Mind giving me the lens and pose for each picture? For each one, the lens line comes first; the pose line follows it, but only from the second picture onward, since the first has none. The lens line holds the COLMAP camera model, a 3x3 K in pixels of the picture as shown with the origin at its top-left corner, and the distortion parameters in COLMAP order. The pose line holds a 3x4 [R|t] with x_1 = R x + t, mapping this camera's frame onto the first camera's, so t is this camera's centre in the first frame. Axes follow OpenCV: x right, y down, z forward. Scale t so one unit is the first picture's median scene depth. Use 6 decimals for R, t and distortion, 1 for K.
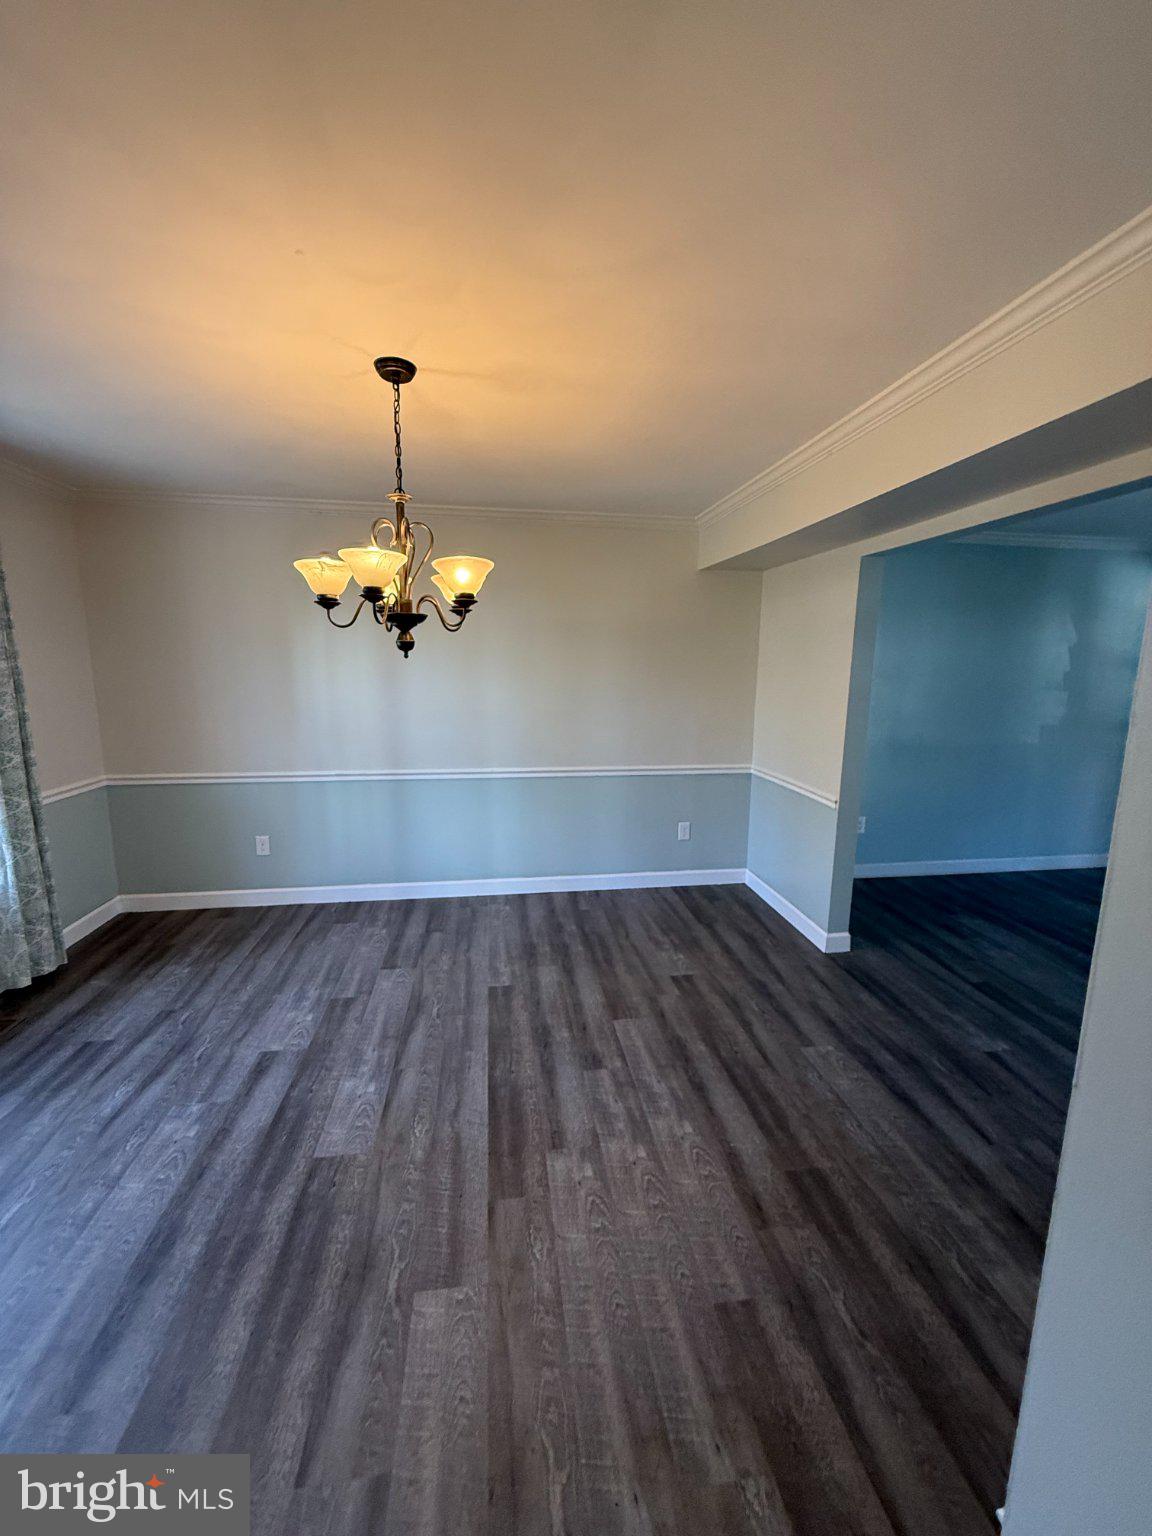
lens RADIAL K [[609.6, 0, 580.9], [0, 609.6, 766.2], [0, 0, 1]] dist [0.000149, 0.000879]
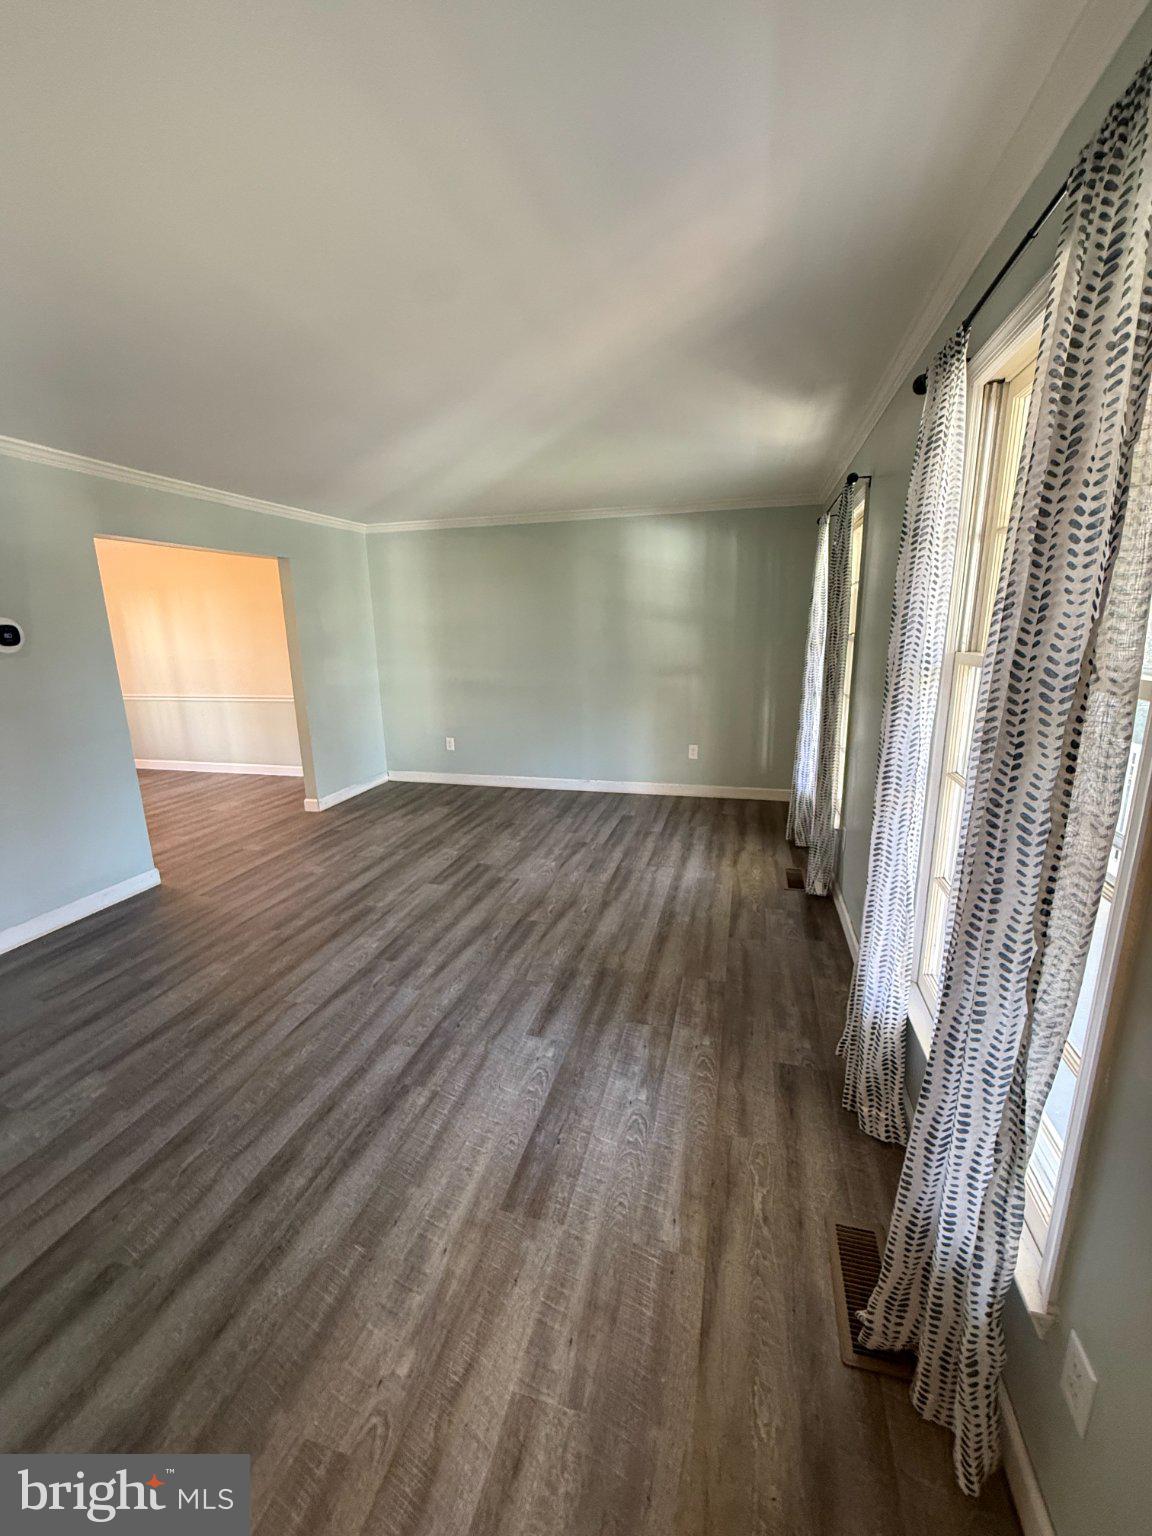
lens RADIAL K [[609.6, 0, 583.1], [0, 609.6, 769.0], [0, 0, 1]] dist [0.000149, 0.000879]
pose [[0.918122, 0.059502, -0.391805, 2.332224], [-0.036445, 0.997152, 0.066033, 0.092908], [0.394618, -0.046347, 0.917675, -0.222843]]
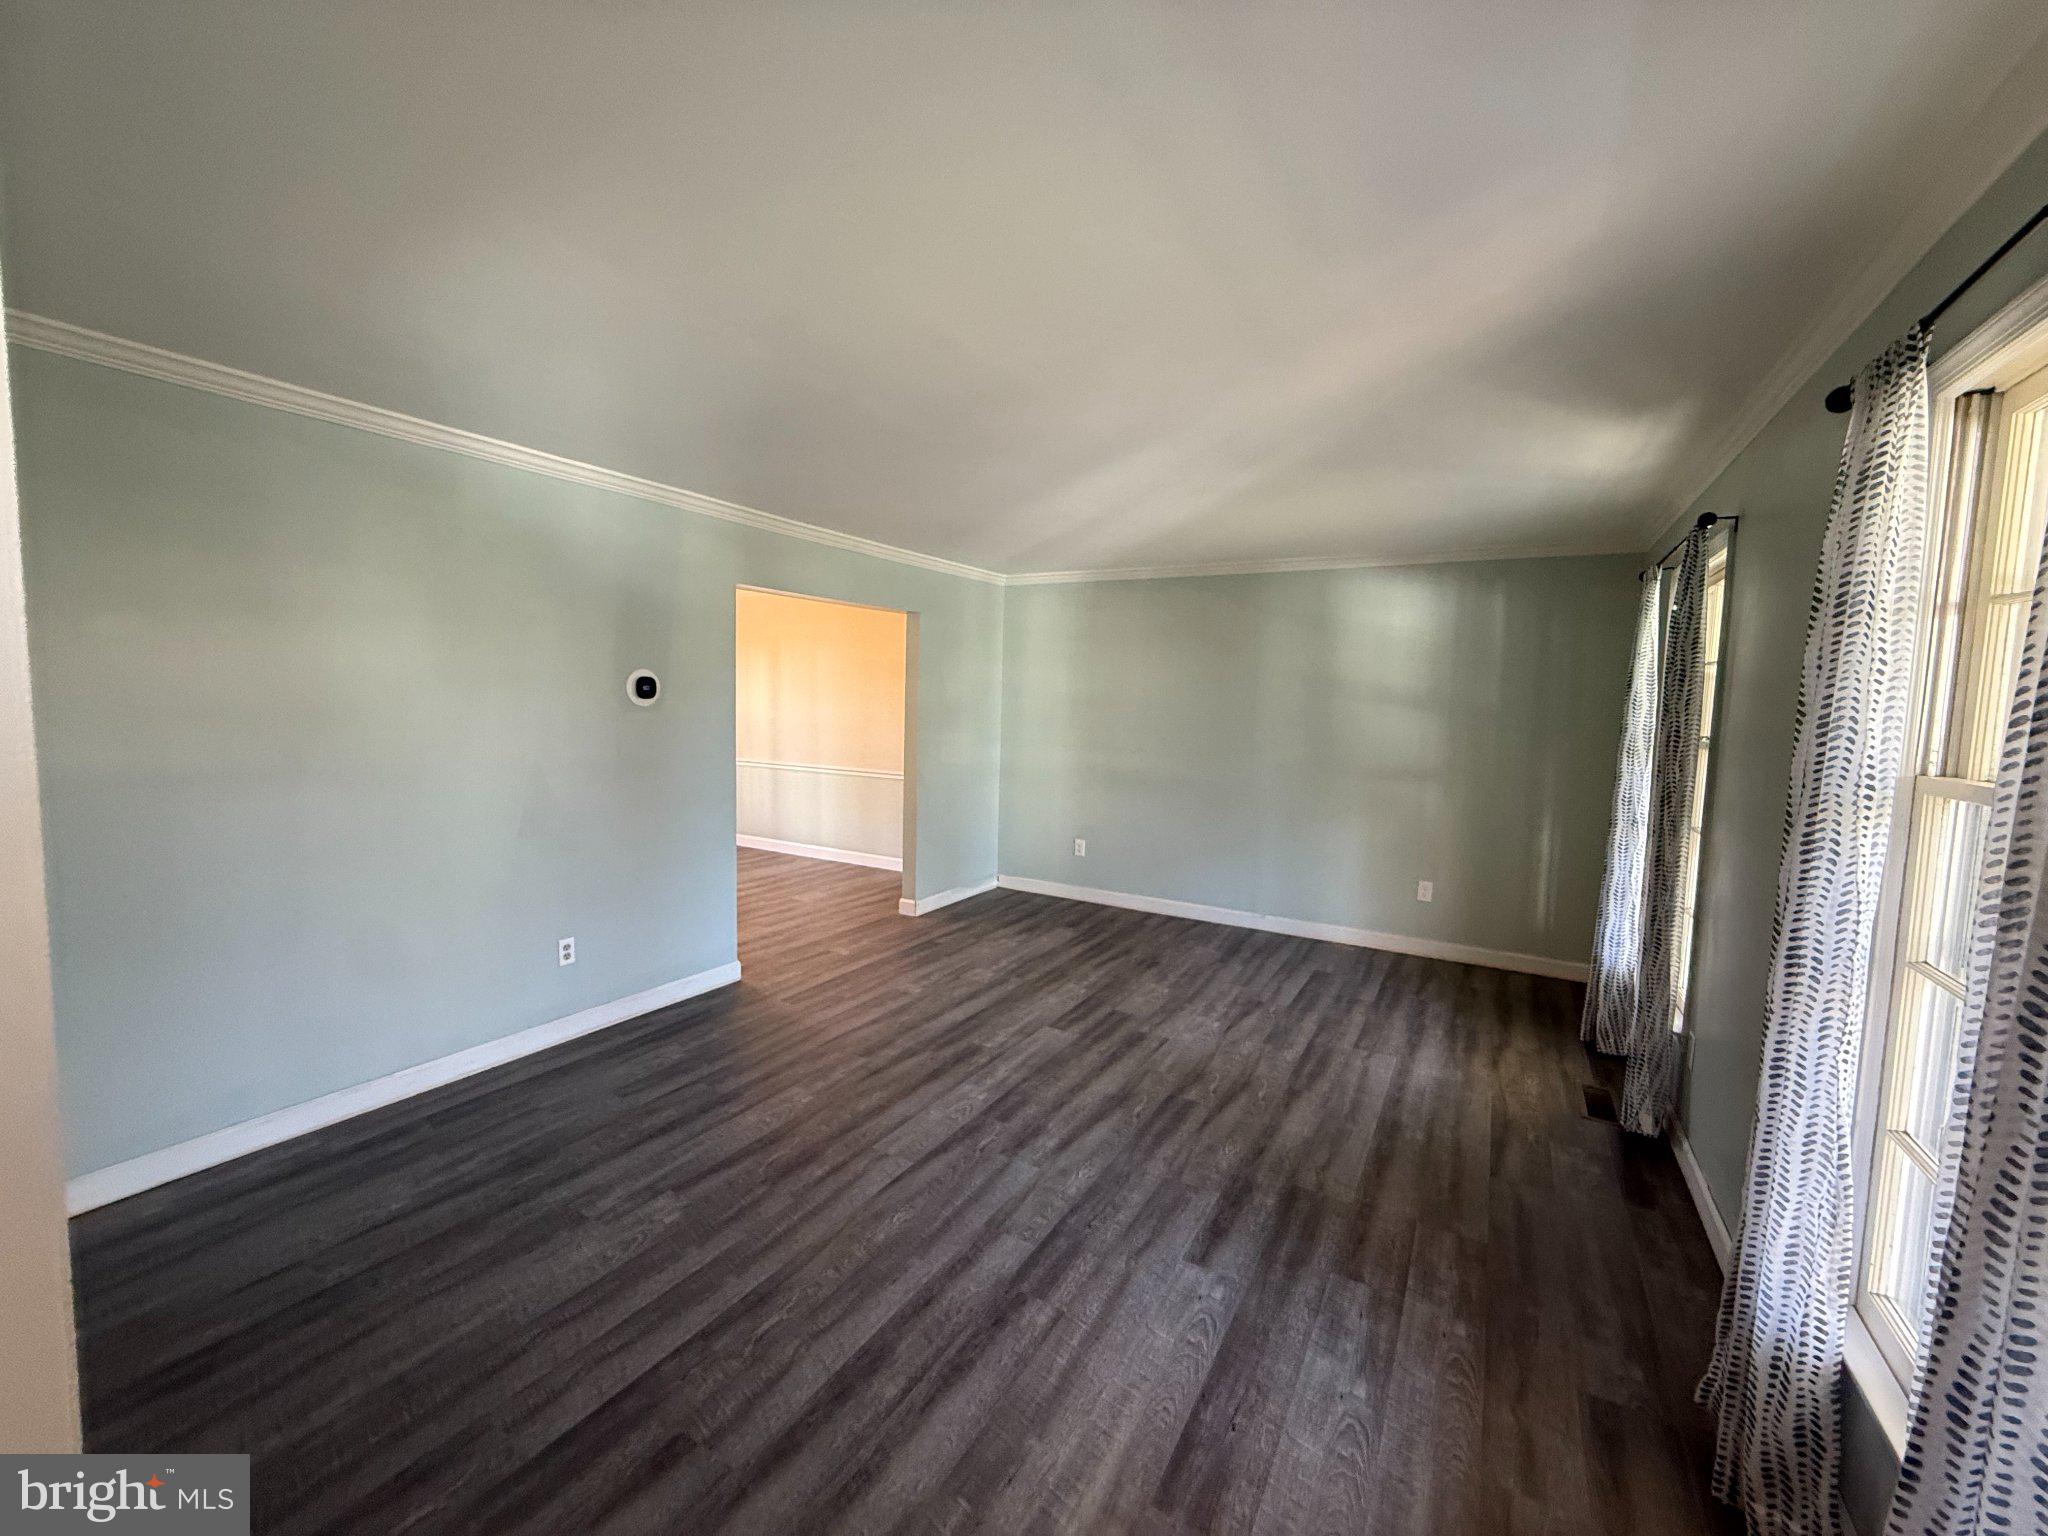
lens RADIAL K [[812.8, 0, 1033.6], [0, 812.8, 769.6], [0, 0, 1]] dist [0.000149, 0.000879]
pose [[0.782255, 0.060248, -0.620038, 2.308705], [-0.122566, 0.990743, -0.058364, 0.100252], [0.610782, 0.121651, 0.782398, -0.275423]]
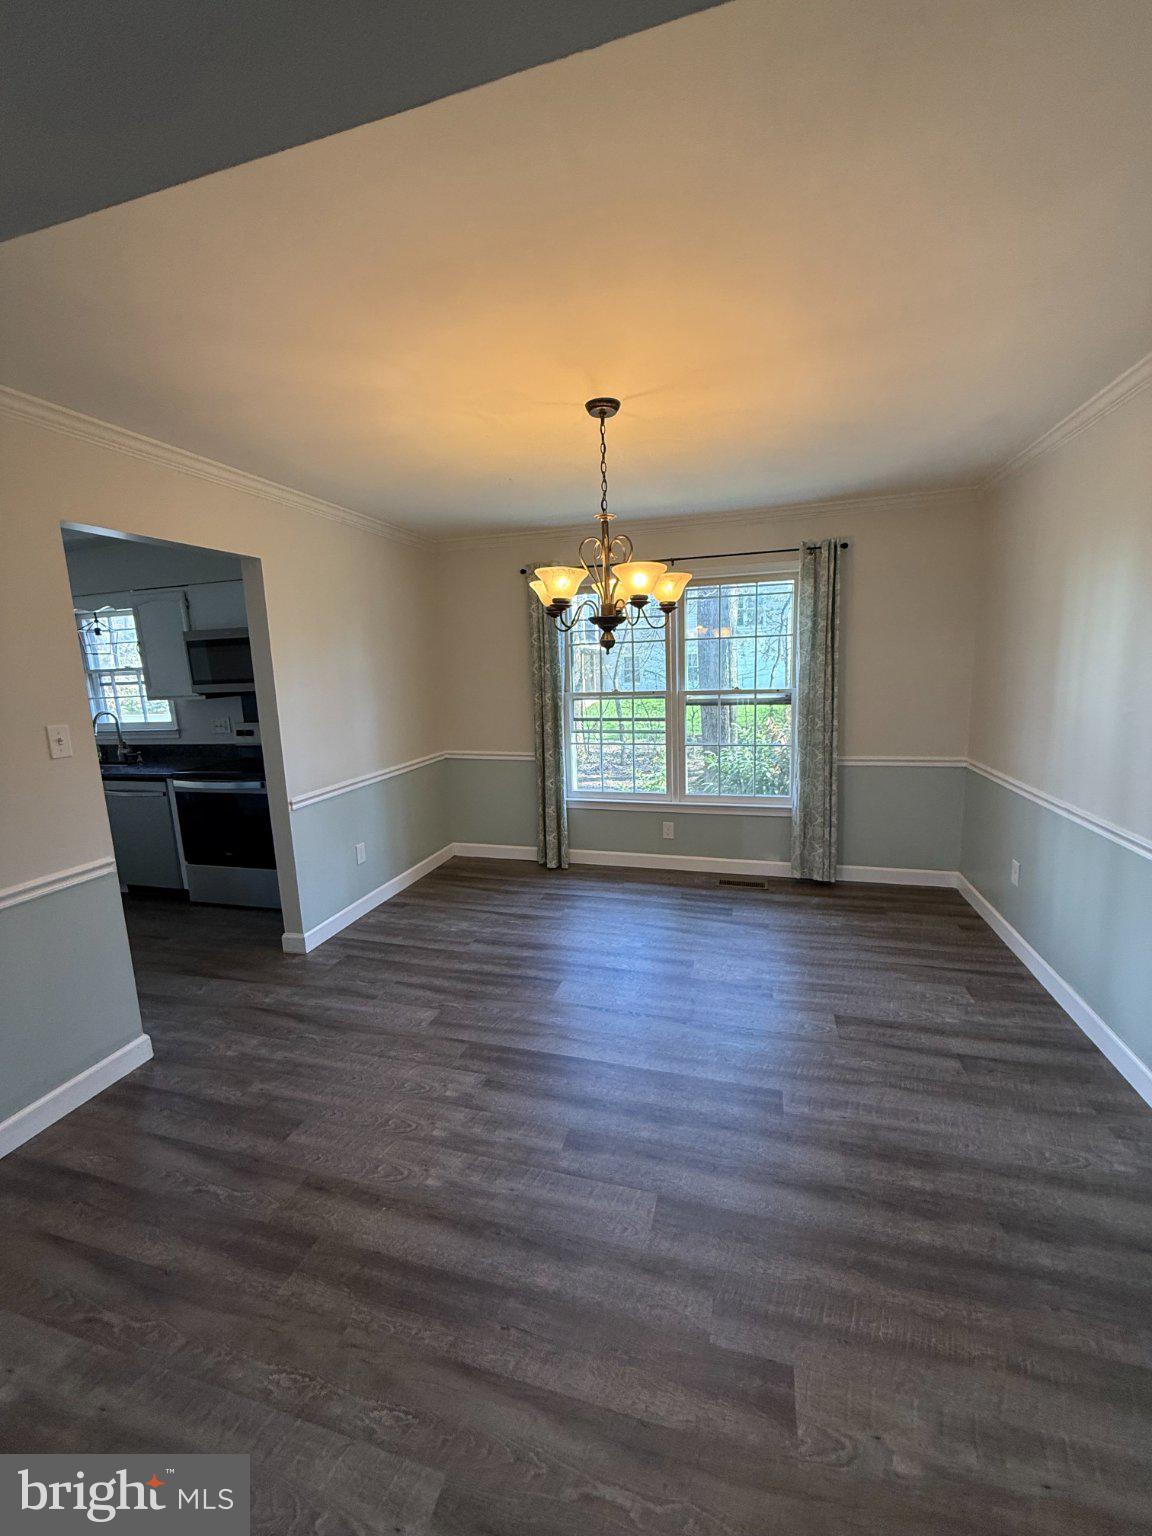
lens RADIAL K [[609.6, 0, 572.2], [0, 609.6, 763.7], [0, 0, 1]] dist [0.000149, 0.000879]
pose [[-0.418616, 0.149522, -0.895770, 0.701994], [-0.117626, 0.969118, 0.216735, -0.190609], [0.900513, 0.196094, -0.388101, 1.240824]]
